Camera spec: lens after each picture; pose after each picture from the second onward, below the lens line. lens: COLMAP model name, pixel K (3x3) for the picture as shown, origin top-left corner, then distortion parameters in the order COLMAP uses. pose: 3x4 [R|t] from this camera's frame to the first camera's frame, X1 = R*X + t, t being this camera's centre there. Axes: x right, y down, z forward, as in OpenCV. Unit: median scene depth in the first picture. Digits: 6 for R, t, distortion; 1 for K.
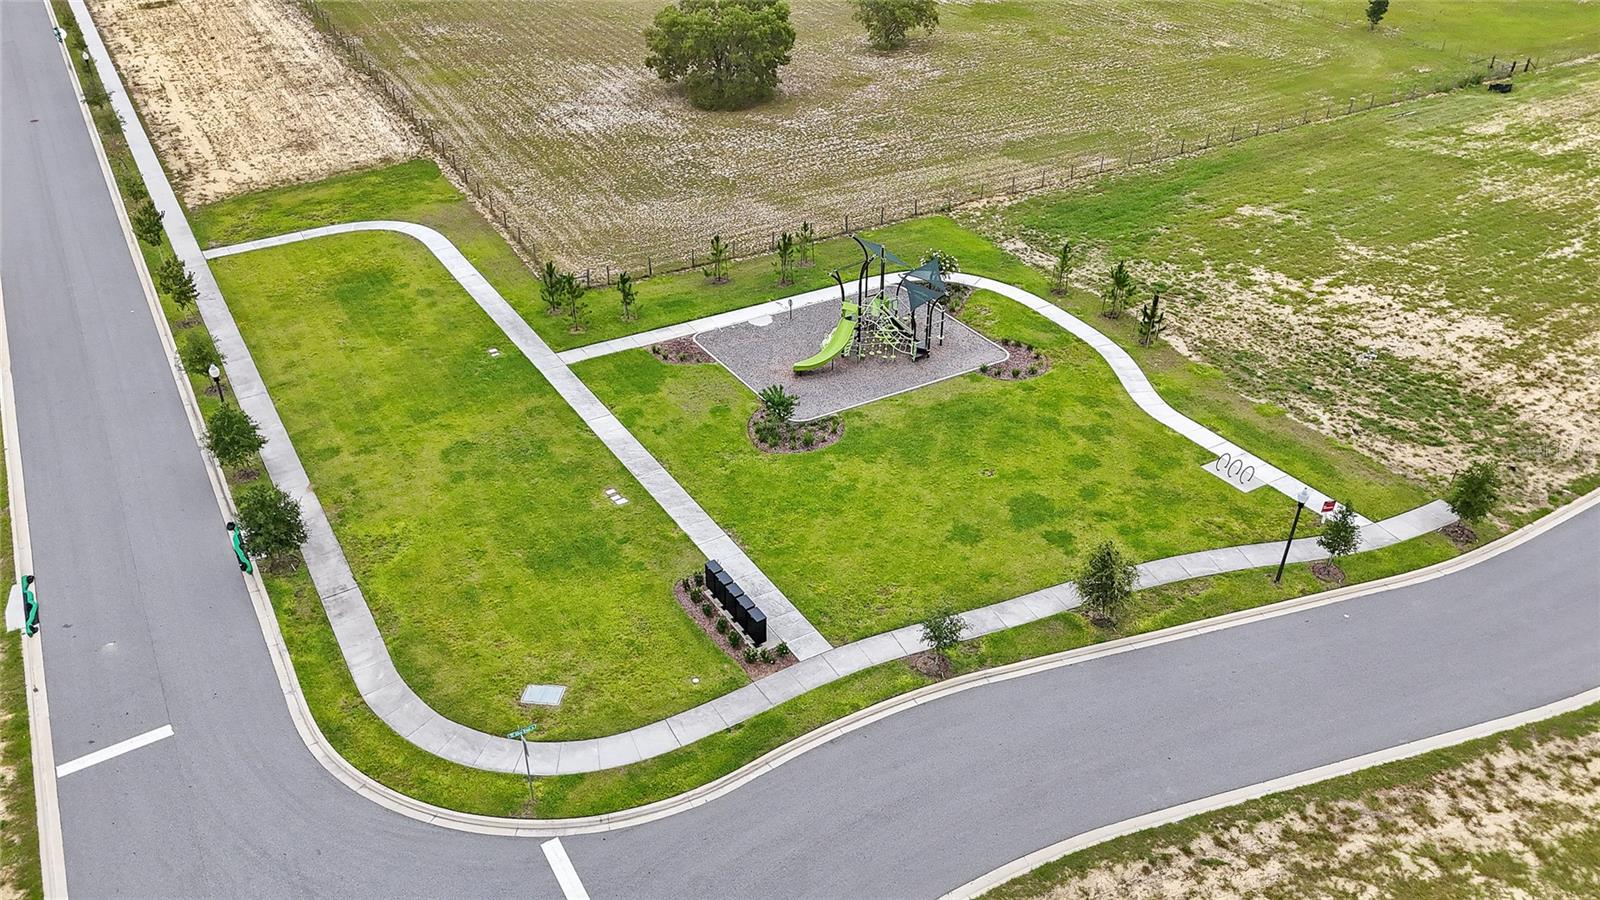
lens RADIAL K [[1177.6, 0, 801.9], [0, 1177.6, 458.4], [0, 0, 1]] dist [0.069163, -0.061089]
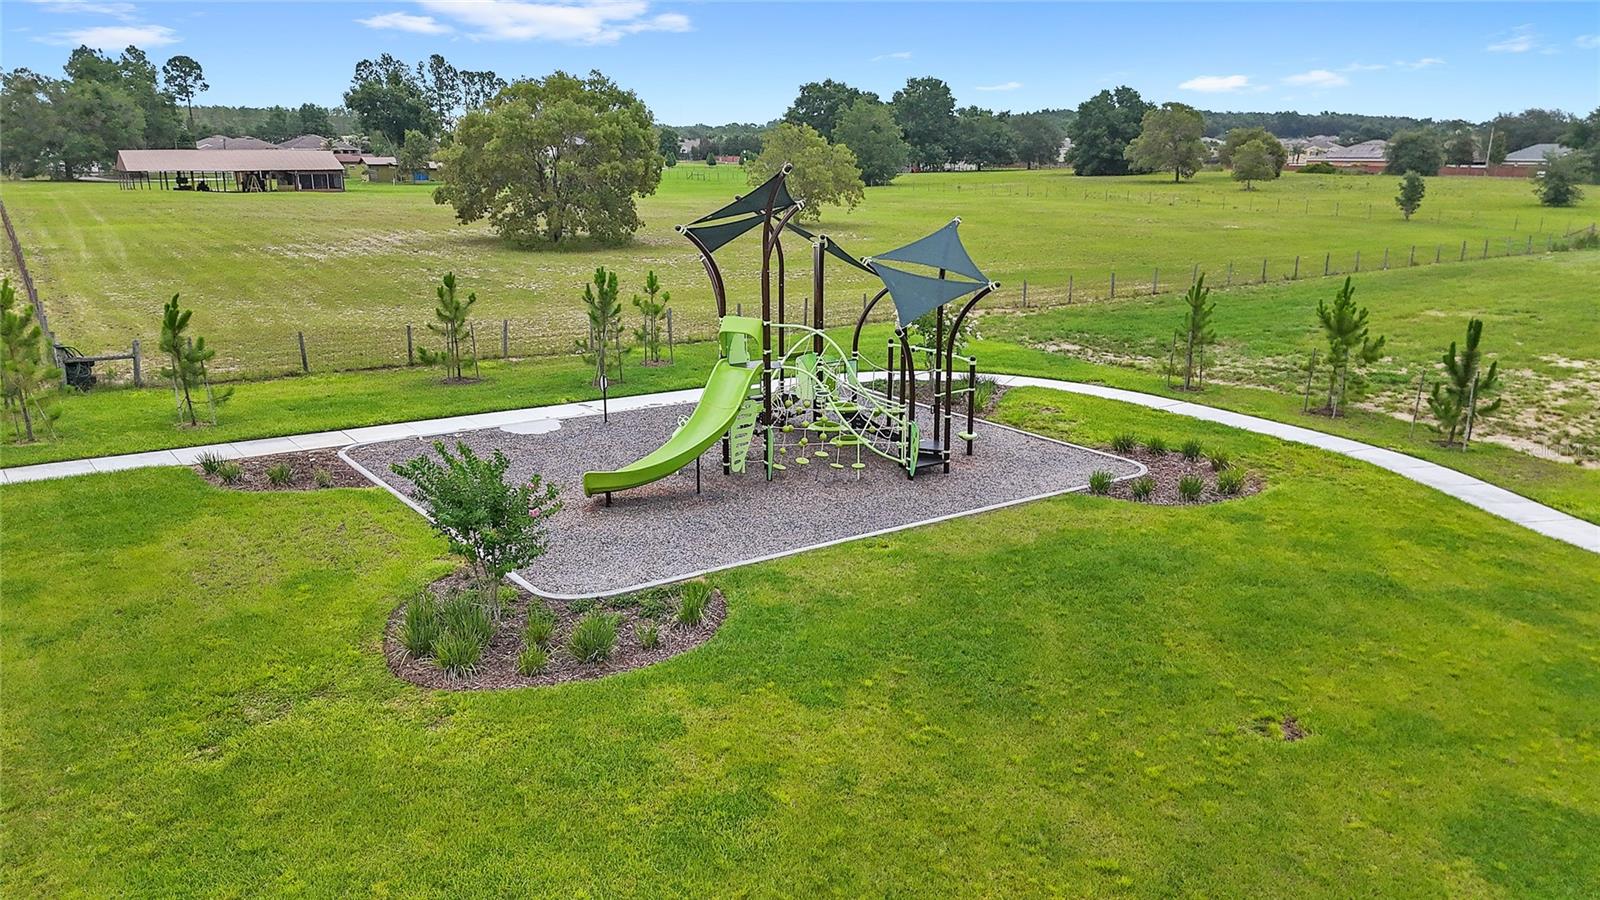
lens RADIAL K [[1177.6, 0, 801.9], [0, 1177.6, 458.4], [0, 0, 1]] dist [0.069163, -0.061089]
pose [[0.996906, -0.021545, 0.075597, 0.032389], [0.043474, 0.952353, -0.301882, 0.027612], [-0.065491, 0.304235, 0.950343, 0.680692]]
